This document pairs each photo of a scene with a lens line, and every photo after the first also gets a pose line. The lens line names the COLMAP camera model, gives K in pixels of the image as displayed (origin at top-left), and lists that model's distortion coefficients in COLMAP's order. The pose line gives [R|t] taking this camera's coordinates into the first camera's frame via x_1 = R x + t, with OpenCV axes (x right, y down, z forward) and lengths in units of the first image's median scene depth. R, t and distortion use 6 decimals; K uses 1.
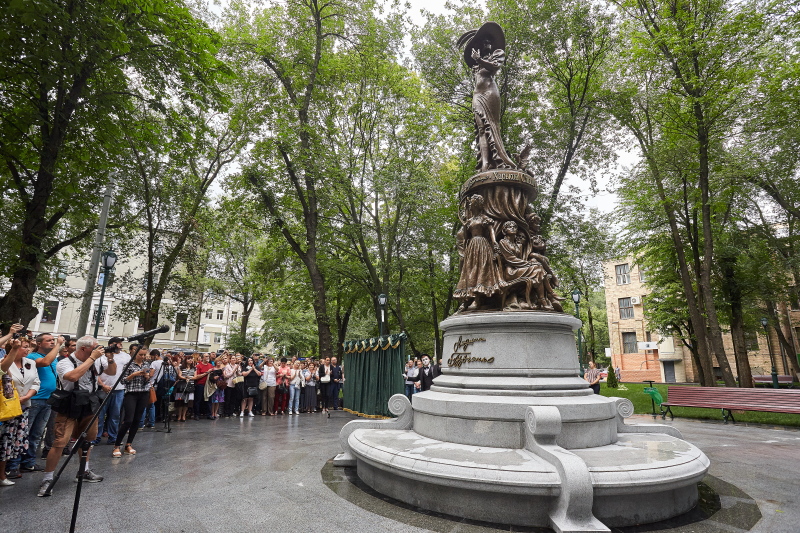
lens RADIAL K [[397.5, 0, 400.0], [0, 397.5, 266.5], [0, 0, 1]] dist [-0.069315, 0.037354]
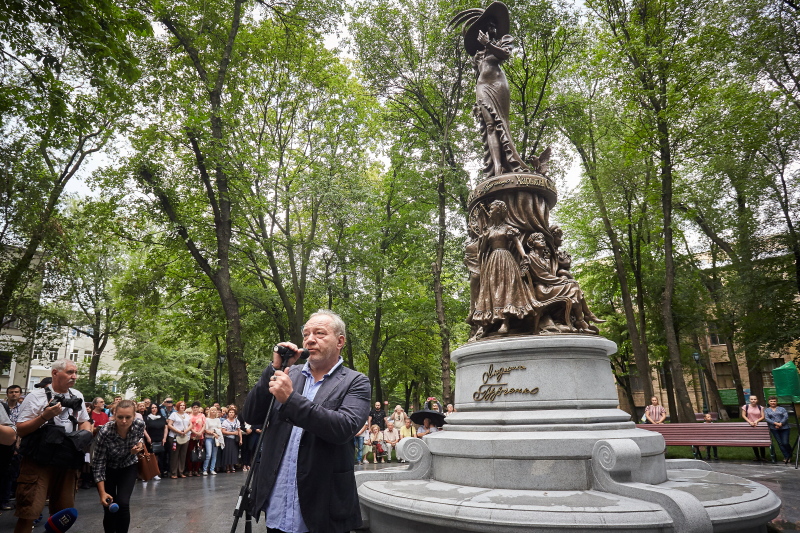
lens RADIAL K [[472.9, 0, 378.7], [0, 472.9, 294.5], [0, 0, 1]] dist [-0.042805, 0.000174]
pose [[0.984097, 0.014131, 0.177070, -0.201177], [-0.014072, 0.999900, -0.001589, 0.022877], [-0.177074, -0.000928, 0.984197, 0.035122]]
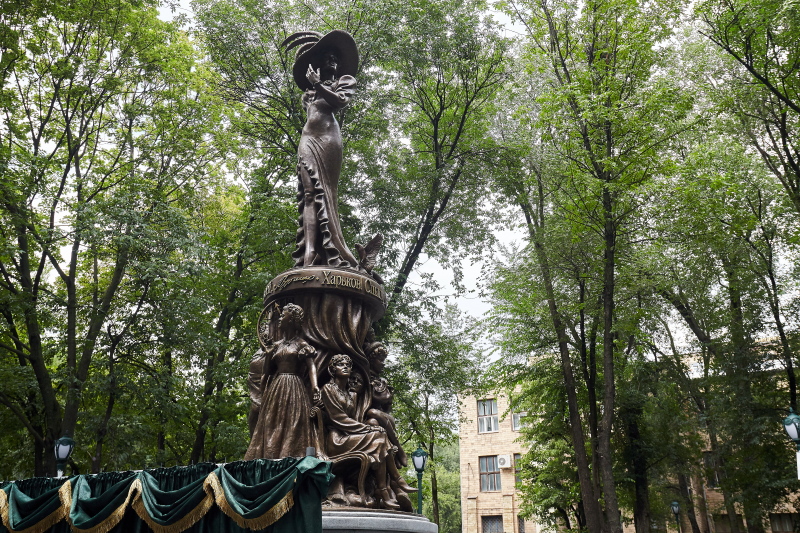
lens RADIAL K [[719.3, 0, 398.5], [0, 719.3, 270.2], [0, 0, 1]] dist [-0.001264, 0.005047]
pose [[0.919629, 0.138161, 0.367687, -0.060896], [-0.079610, 0.982229, -0.169966, -0.048595], [-0.384635, 0.127035, 0.914285, -0.070574]]
